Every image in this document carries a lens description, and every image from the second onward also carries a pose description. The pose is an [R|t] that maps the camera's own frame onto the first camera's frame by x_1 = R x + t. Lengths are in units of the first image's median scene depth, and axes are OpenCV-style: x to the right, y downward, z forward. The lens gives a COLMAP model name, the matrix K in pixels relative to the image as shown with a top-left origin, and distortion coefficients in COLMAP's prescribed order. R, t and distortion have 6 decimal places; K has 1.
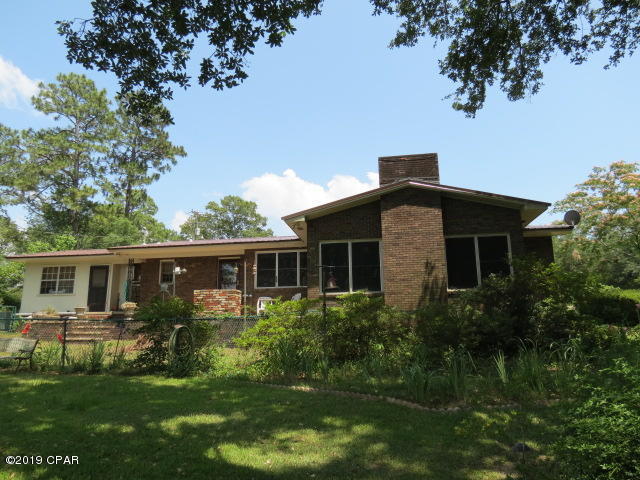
lens RADIAL K [[458.2, 0, 320.0], [0, 458.2, 240.0], [0, 0, 1]] dist [-0.041506, 0.000123]
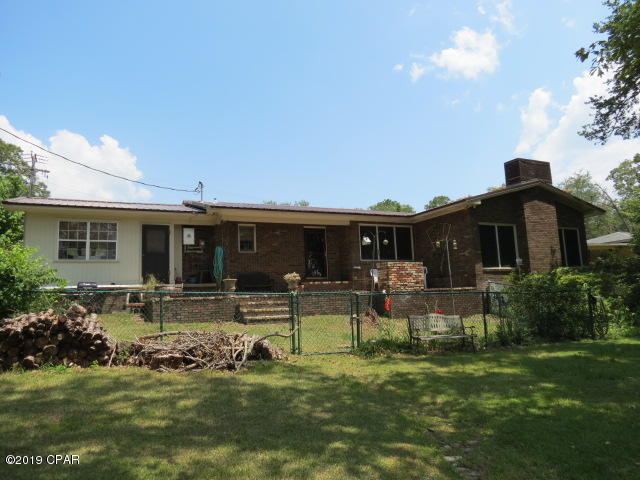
lens RADIAL K [[458.2, 0, 320.0], [0, 458.2, 240.0], [0, 0, 1]] dist [-0.041506, 0.000123]
pose [[0.817292, 0.053926, 0.573694, -0.827222], [-0.089817, 0.995364, 0.034392, 0.036186], [-0.569180, -0.079635, 0.818347, 0.241909]]
